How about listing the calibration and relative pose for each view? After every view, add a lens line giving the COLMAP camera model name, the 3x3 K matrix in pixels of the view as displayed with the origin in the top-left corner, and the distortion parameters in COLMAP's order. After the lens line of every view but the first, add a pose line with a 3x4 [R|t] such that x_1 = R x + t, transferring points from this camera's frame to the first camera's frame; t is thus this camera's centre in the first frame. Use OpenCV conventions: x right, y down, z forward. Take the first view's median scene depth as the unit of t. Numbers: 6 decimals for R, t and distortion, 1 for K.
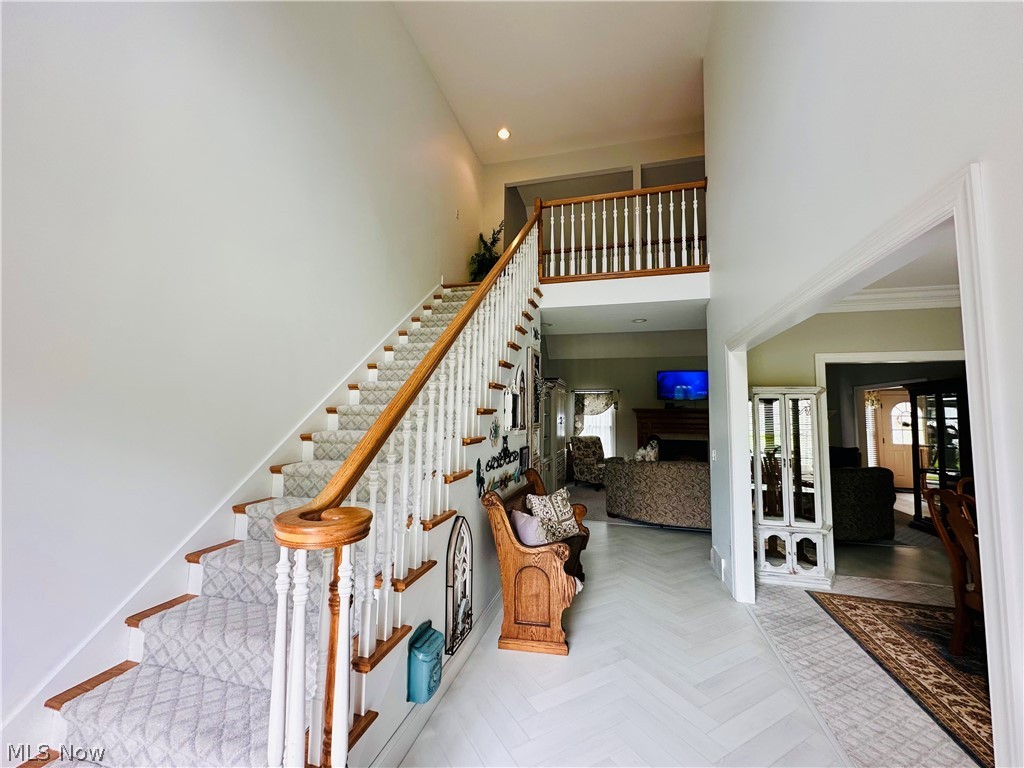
lens RADIAL K [[405.0, 0, 514.3], [0, 405.0, 383.5], [0, 0, 1]] dist [0.000065, 0.000800]
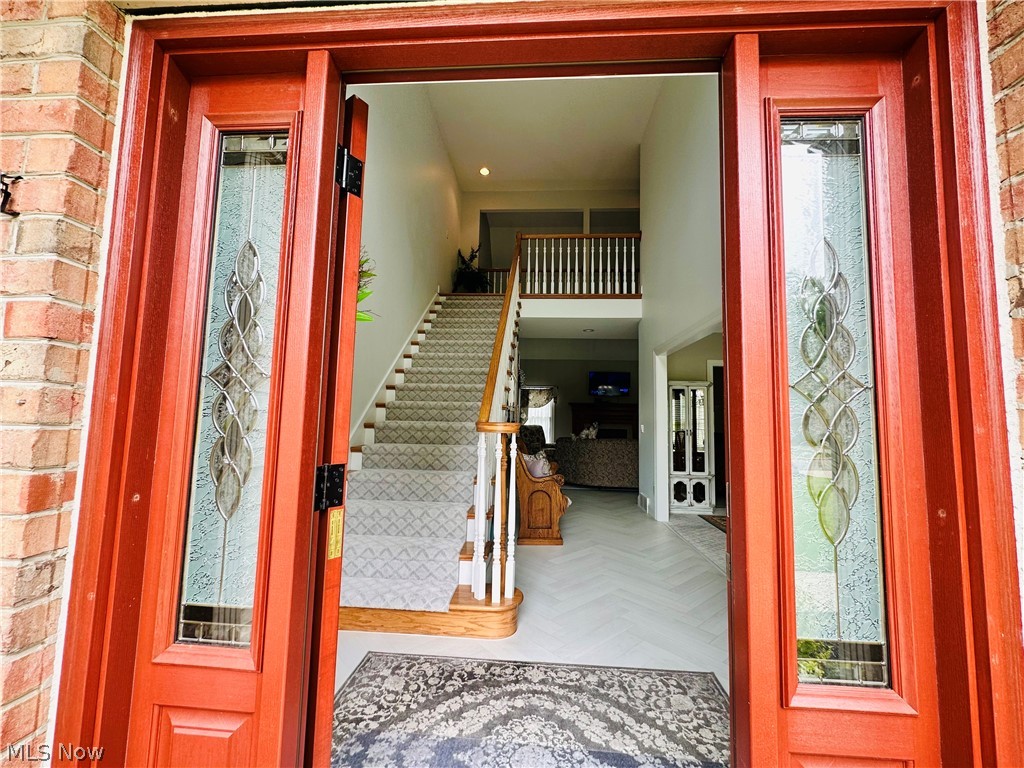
lens RADIAL K [[405.0, 0, 511.4], [0, 405.0, 383.0], [0, 0, 1]] dist [0.000065, 0.000800]
pose [[0.981122, 0.027172, 0.191471, -0.215658], [-0.026399, 0.999630, -0.006590, 0.035527], [-0.191579, 0.001411, 0.981476, -0.282567]]
